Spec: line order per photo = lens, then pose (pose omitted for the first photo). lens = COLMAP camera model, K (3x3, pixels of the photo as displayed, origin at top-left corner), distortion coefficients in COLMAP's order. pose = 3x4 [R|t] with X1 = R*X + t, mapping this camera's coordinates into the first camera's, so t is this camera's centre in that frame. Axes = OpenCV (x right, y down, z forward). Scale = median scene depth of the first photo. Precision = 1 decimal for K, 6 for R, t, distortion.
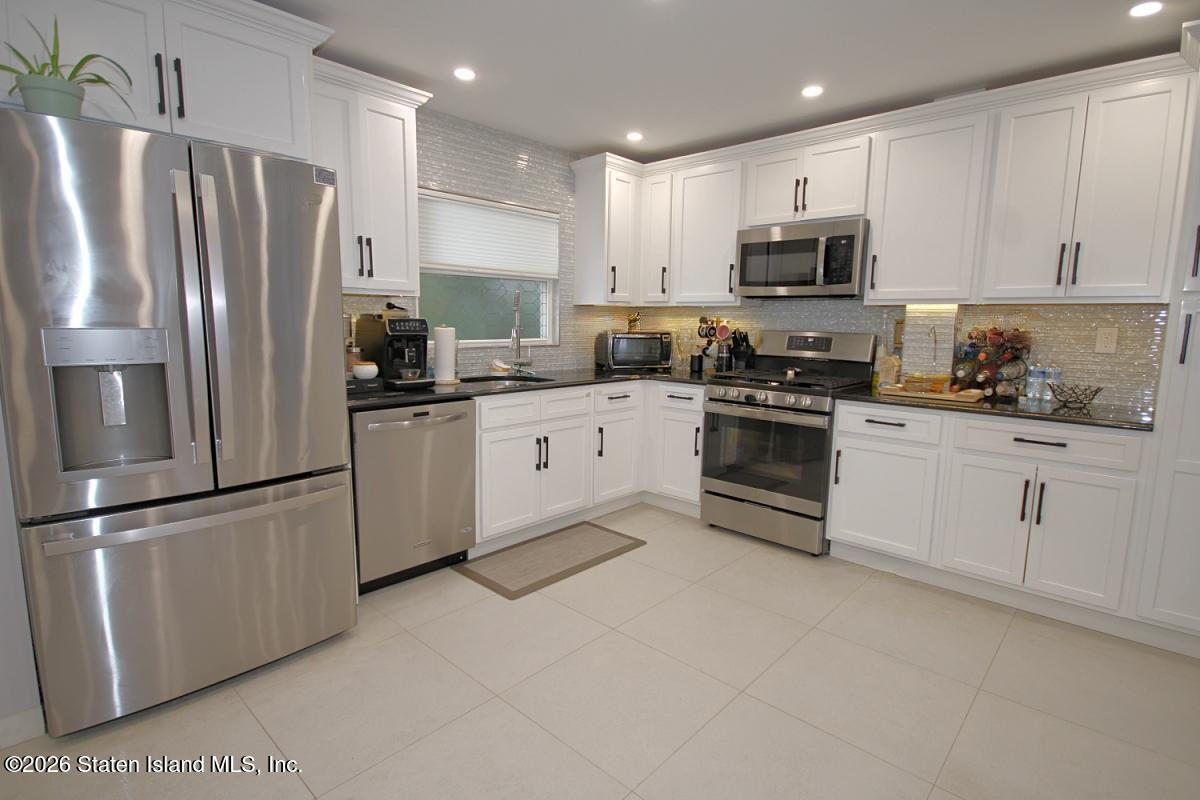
lens RADIAL K [[587.0, 0, 600.0], [0, 587.0, 400.0], [0, 0, 1]] dist [-0.001024, 0.000350]
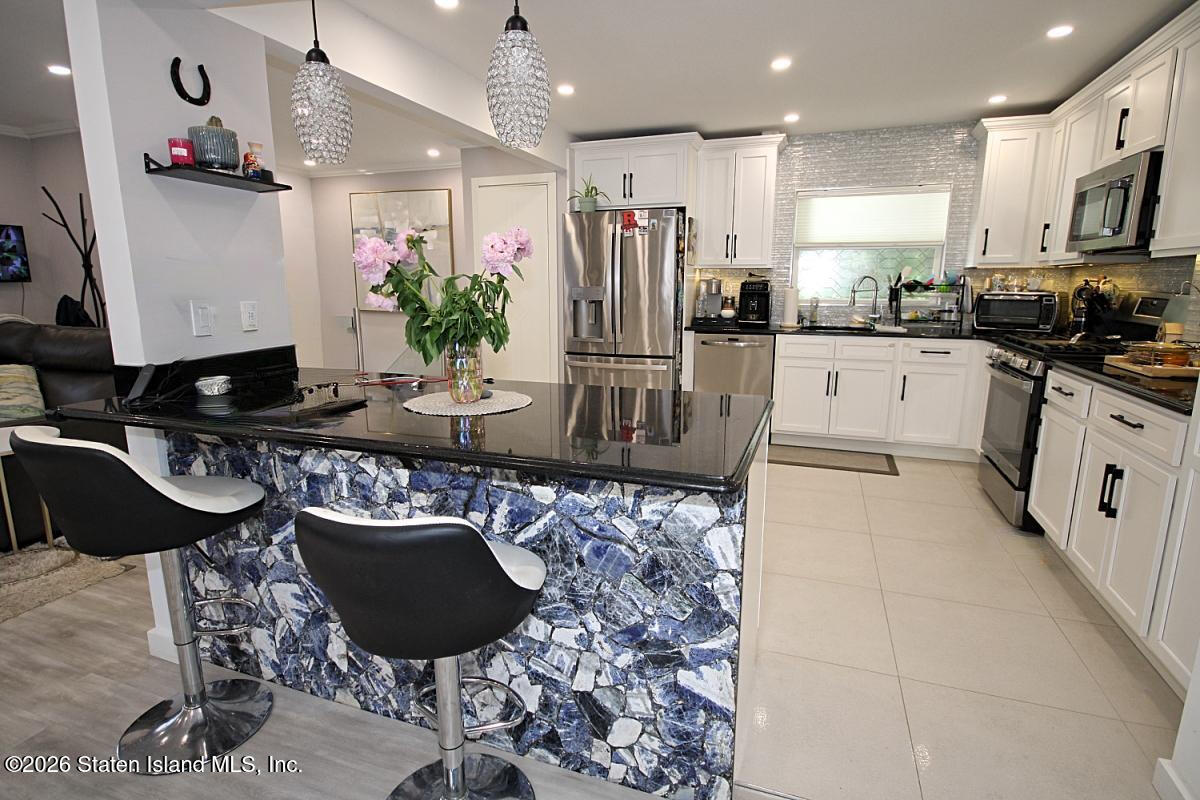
lens RADIAL K [[595.2, 0, 604.8], [0, 595.2, 396.5], [0, 0, 1]] dist [0.006415, 0.000777]
pose [[0.393577, 0.159567, -0.905337, 0.879784], [-0.121802, 0.985189, 0.120690, 0.018889], [0.911187, 0.062771, 0.407184, -0.013824]]
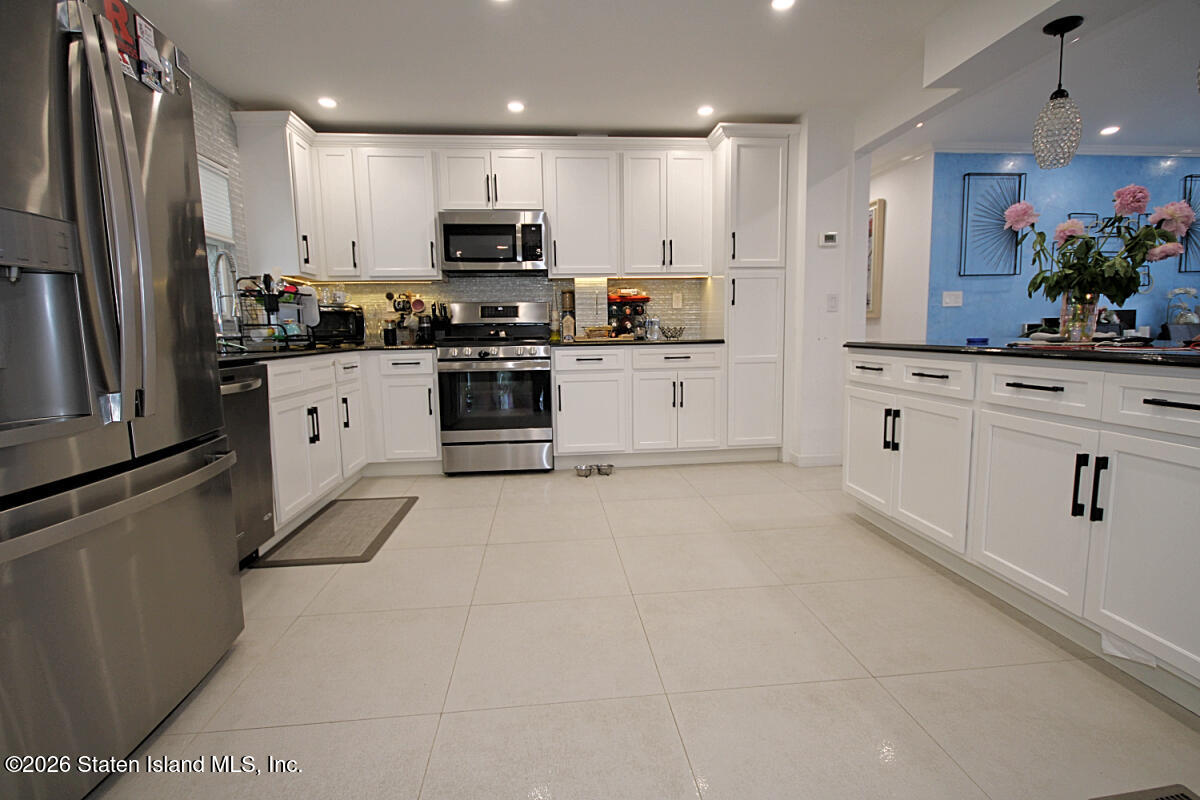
lens RADIAL K [[572.0, 0, 600.0], [0, 572.0, 400.0], [0, 0, 1]] dist [0.003204, 0.000373]
pose [[0.663797, -0.116899, 0.738720, -0.438276], [0.129674, 0.990739, 0.040257, 0.070413], [-0.736585, 0.069070, 0.672809, 0.055630]]
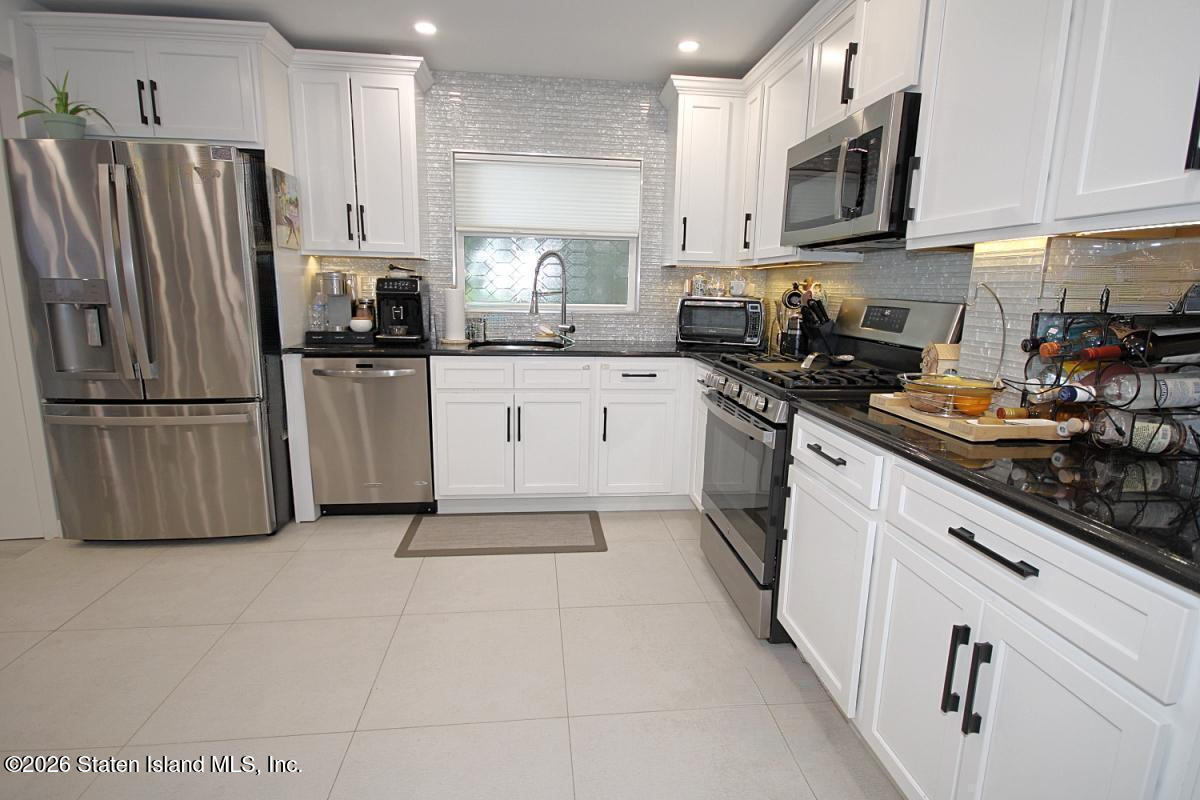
lens RADIAL K [[587.0, 0, 600.0], [0, 587.0, 400.0], [0, 0, 1]] dist [-0.001024, 0.000350]
pose [[0.758739, 0.122839, -0.639707, 0.571324], [-0.098488, 0.992402, 0.073752, -0.028351], [0.643906, 0.007045, 0.765072, 0.354315]]
